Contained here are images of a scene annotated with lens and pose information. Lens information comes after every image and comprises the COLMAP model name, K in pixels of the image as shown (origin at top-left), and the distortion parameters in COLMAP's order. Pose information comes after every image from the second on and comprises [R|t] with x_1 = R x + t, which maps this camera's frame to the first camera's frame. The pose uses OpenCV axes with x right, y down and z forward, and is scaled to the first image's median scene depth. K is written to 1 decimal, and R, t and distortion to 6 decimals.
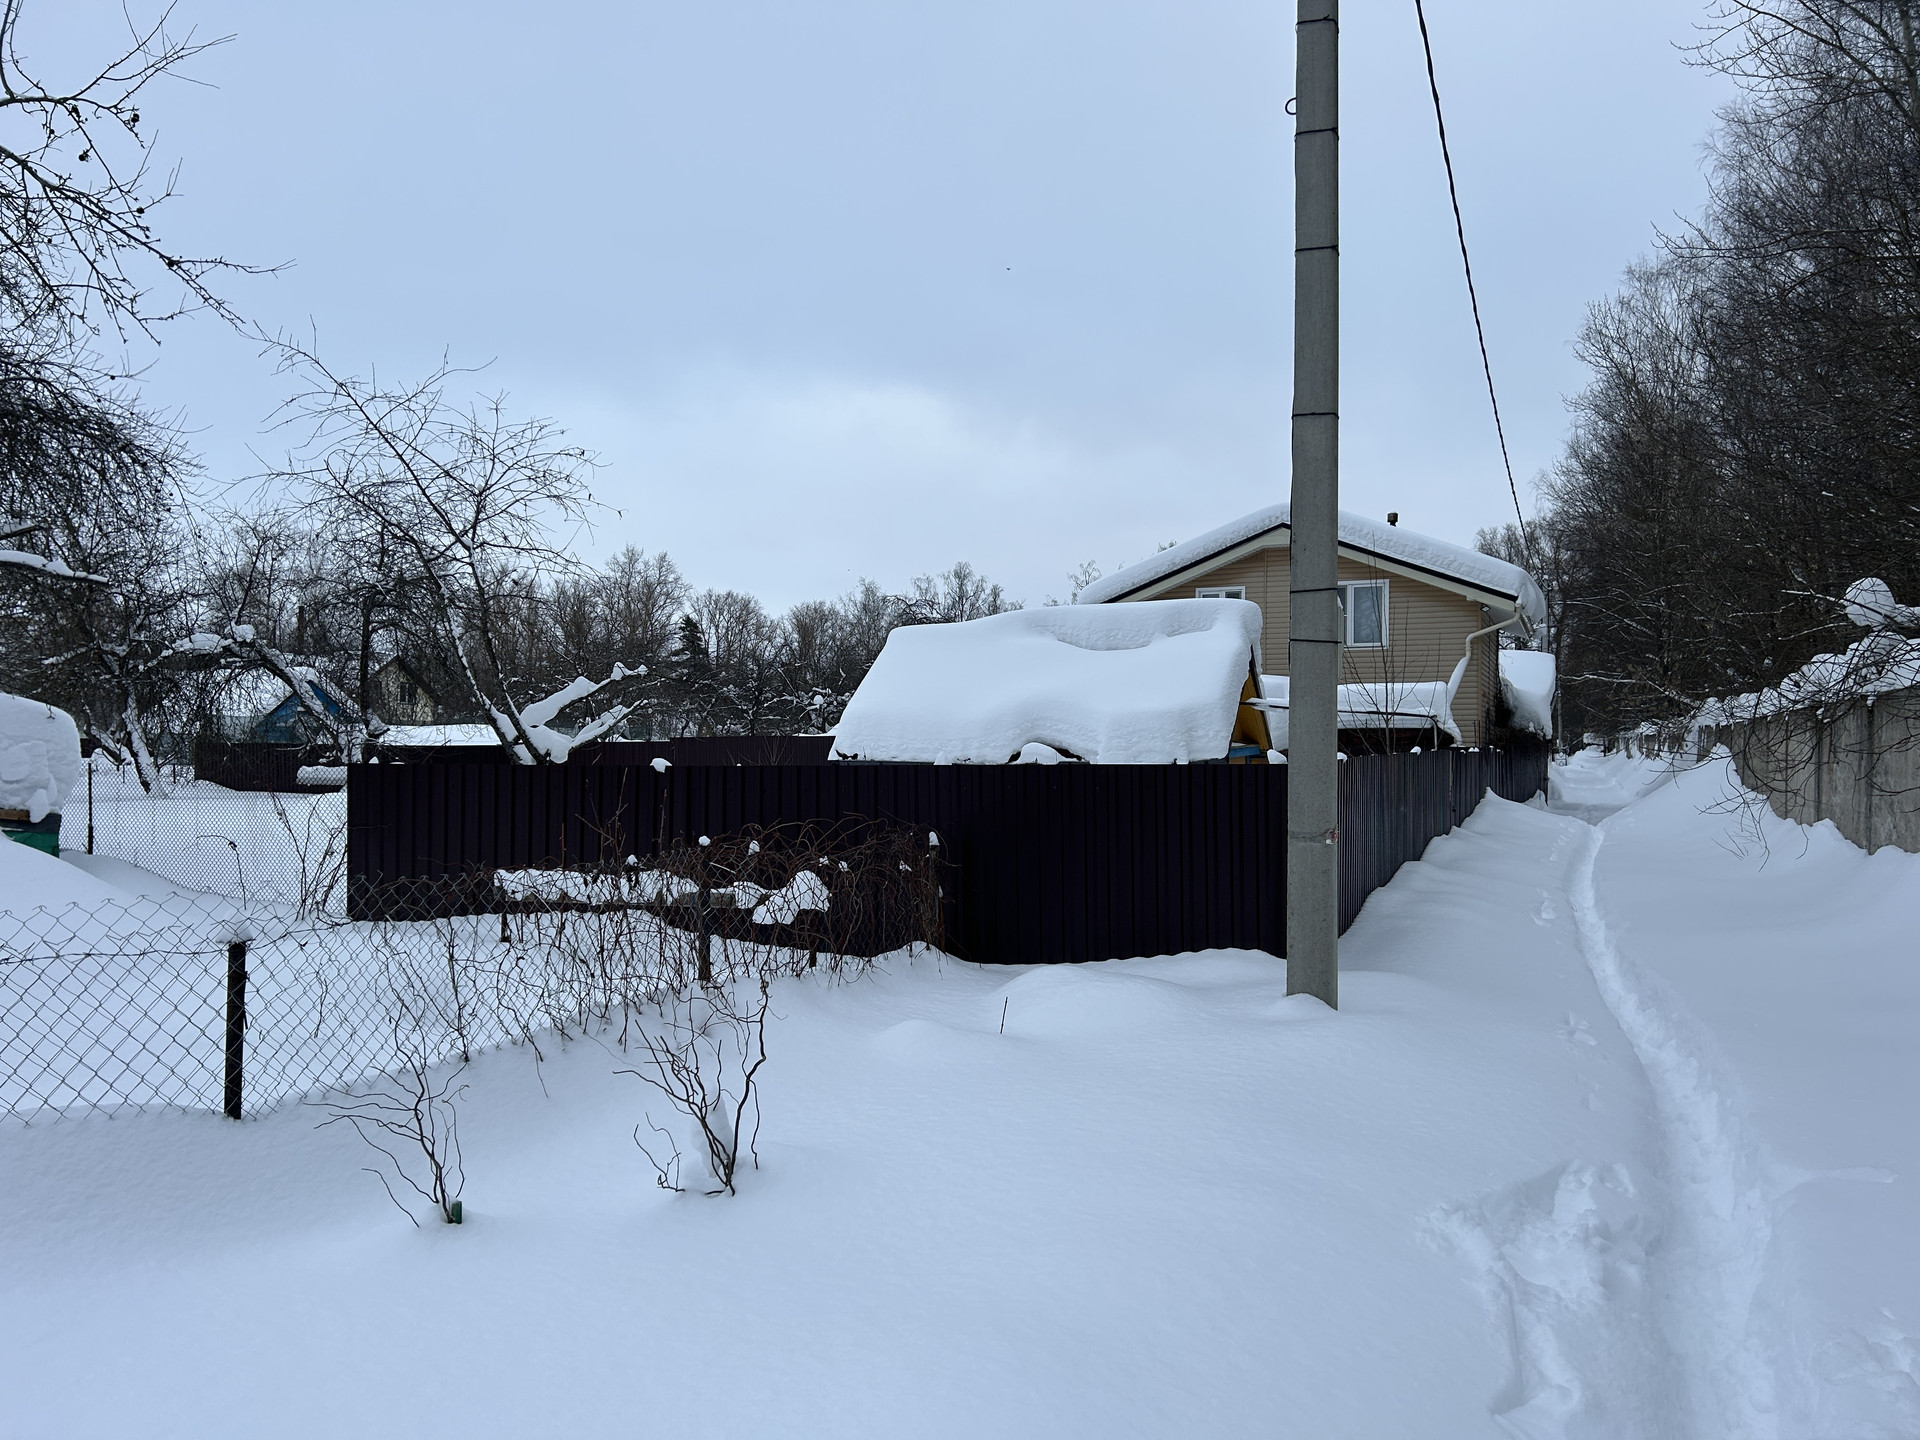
lens RADIAL K [[1423.8, 0, 954.7], [0, 1423.8, 726.7], [0, 0, 1]] dist [0.081072, -0.090449]
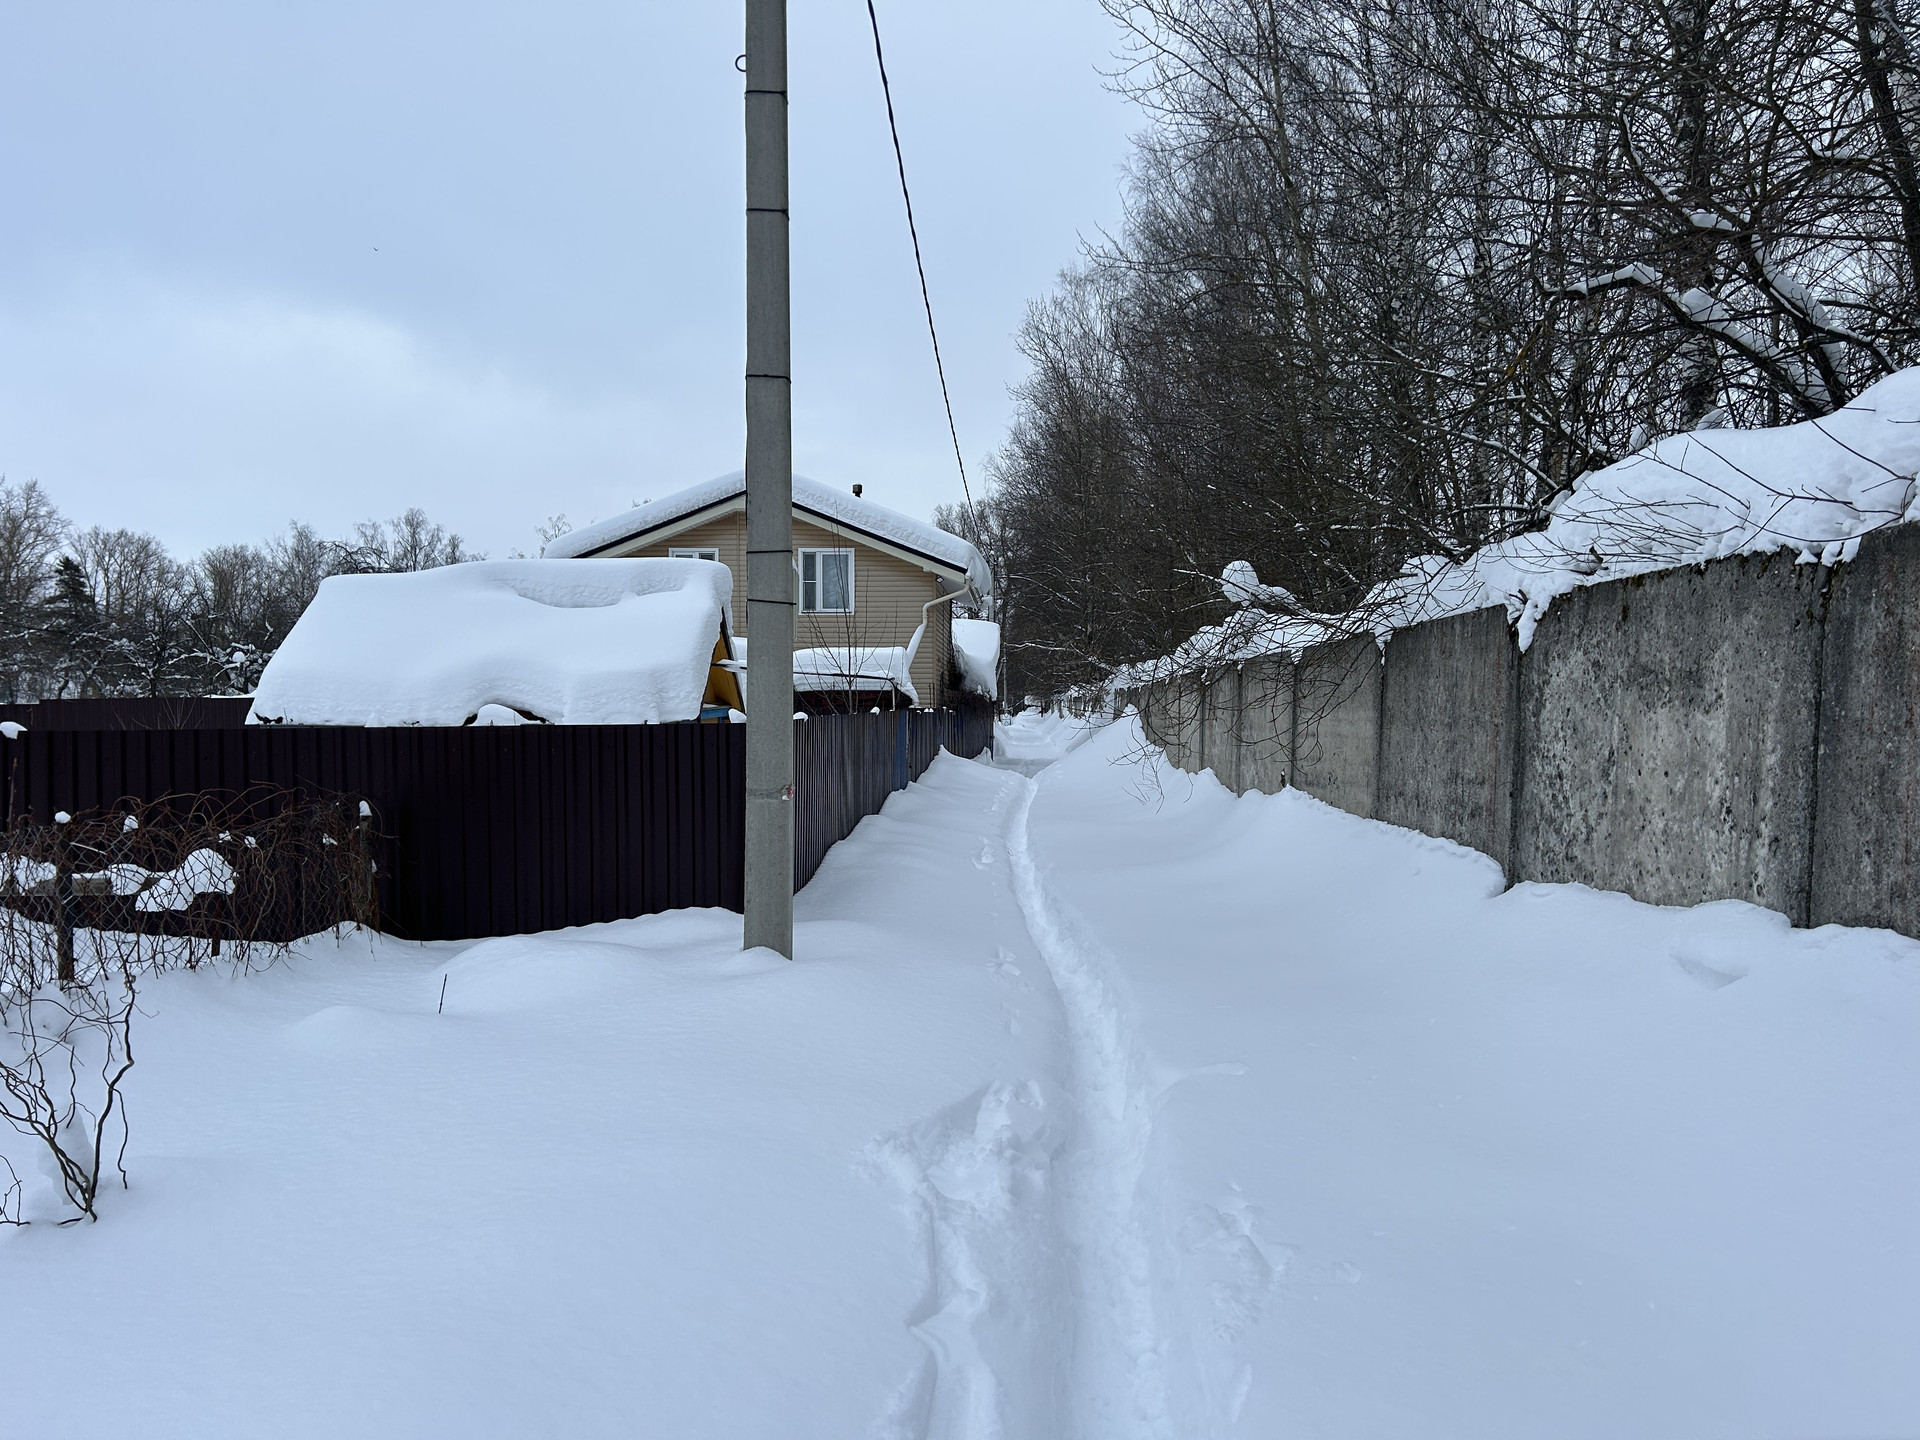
lens RADIAL K [[1423.8, 0, 963.0], [0, 1423.8, 726.1], [0, 0, 1]] dist [0.081072, -0.090449]
pose [[0.933168, -0.007247, 0.359366, 0.004824], [-0.002074, 0.999672, 0.025545, 0.000907], [-0.359434, -0.024583, 0.932847, 0.001237]]
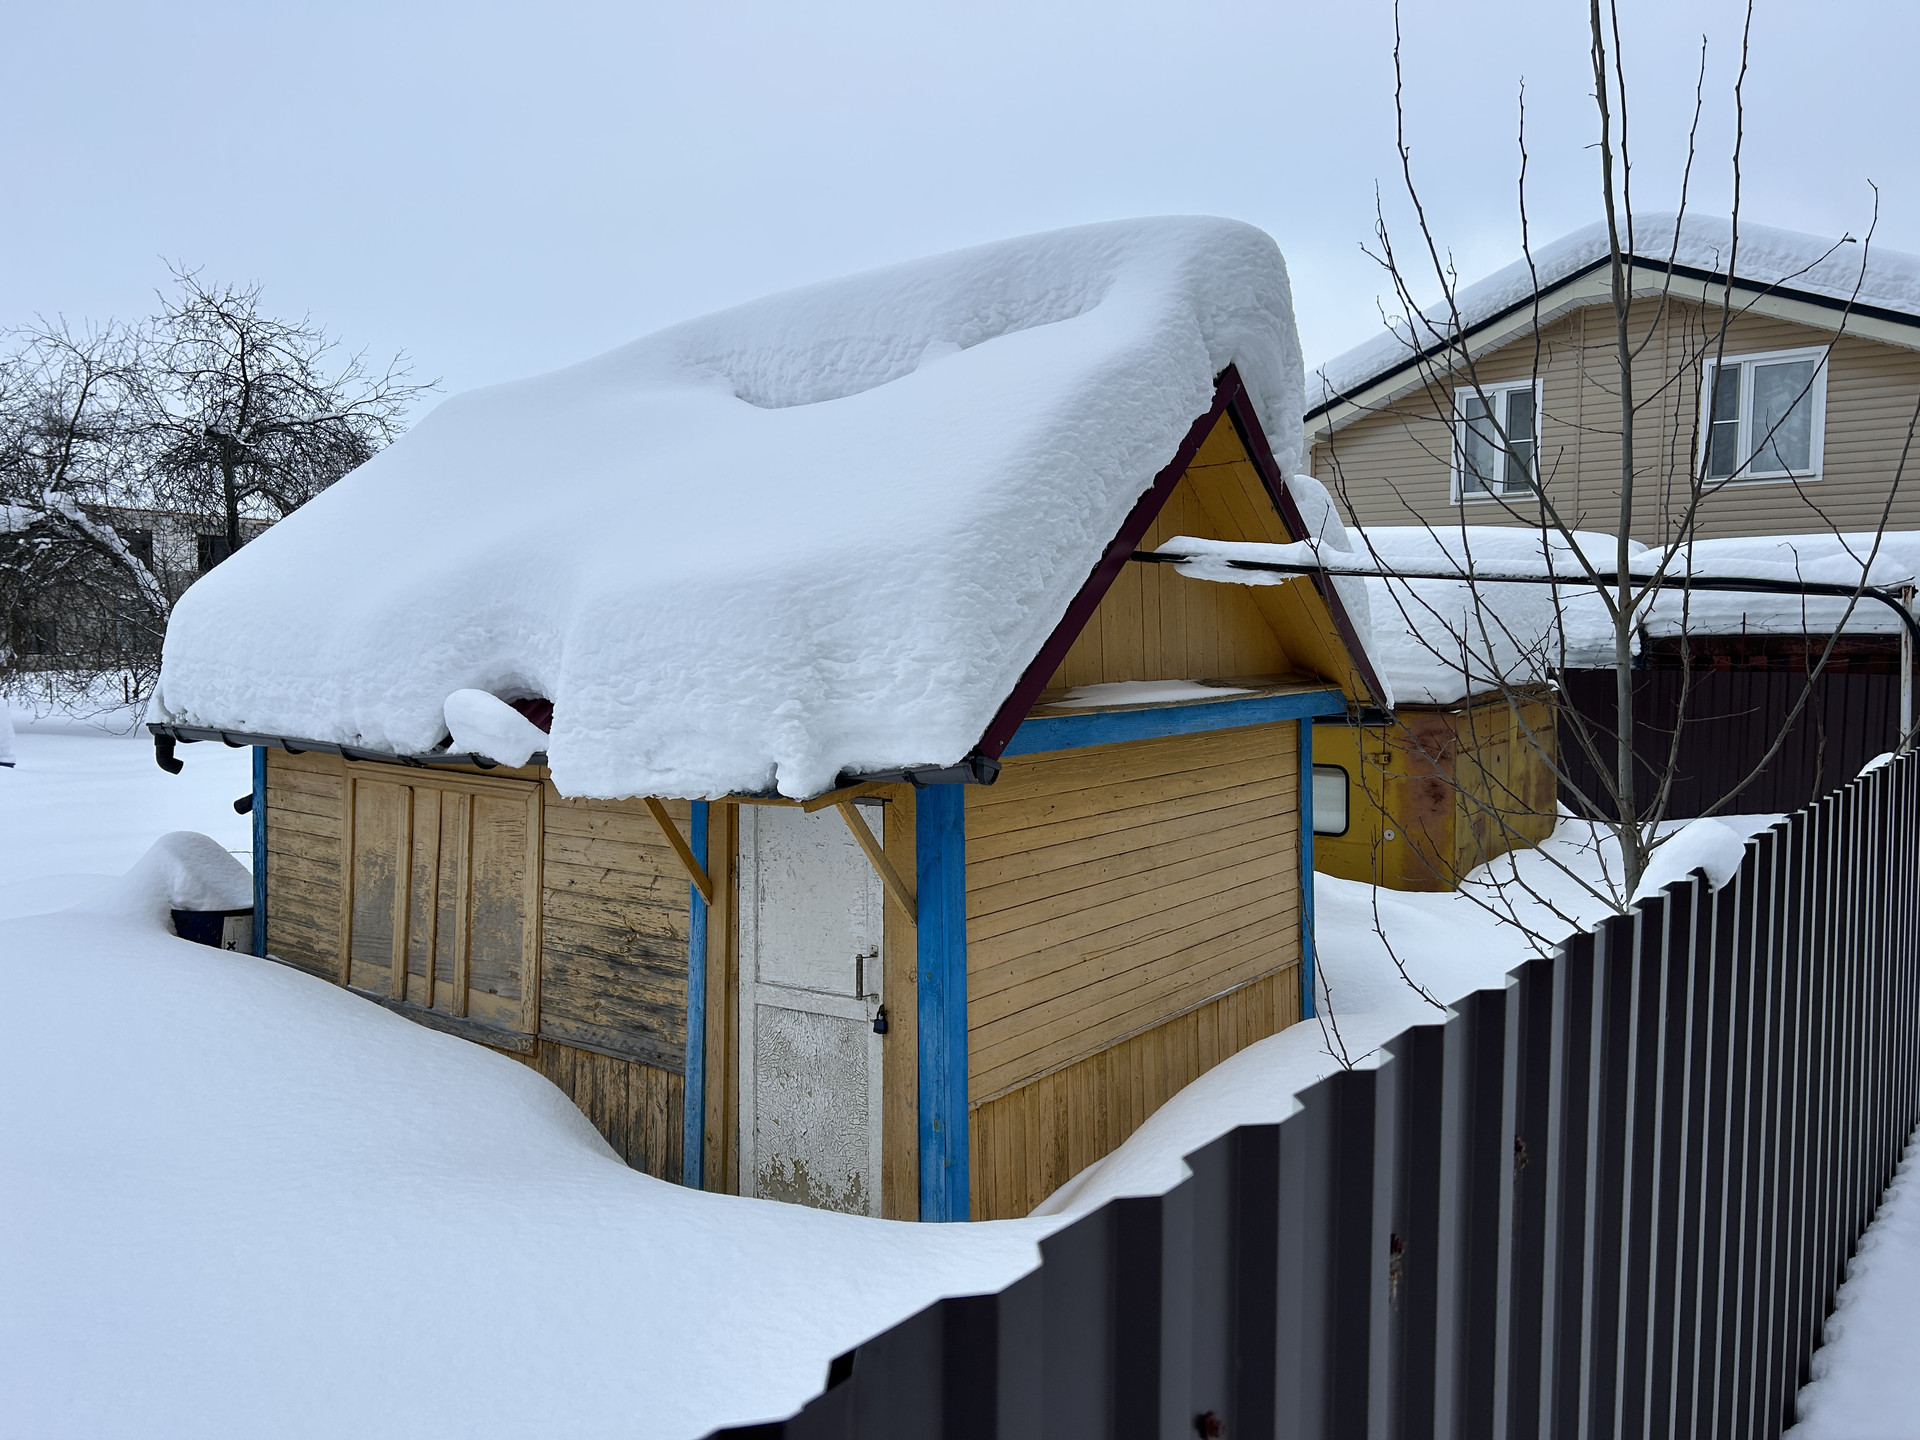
lens RADIAL K [[1423.8, 0, 960.2], [0, 1423.8, 732.4], [0, 0, 1]] dist [0.081072, -0.090449]
pose [[0.966478, 0.016214, -0.256238, 0.242232], [0.002175, 0.997451, 0.071319, -0.001525], [0.256741, -0.069486, 0.963979, 0.720761]]
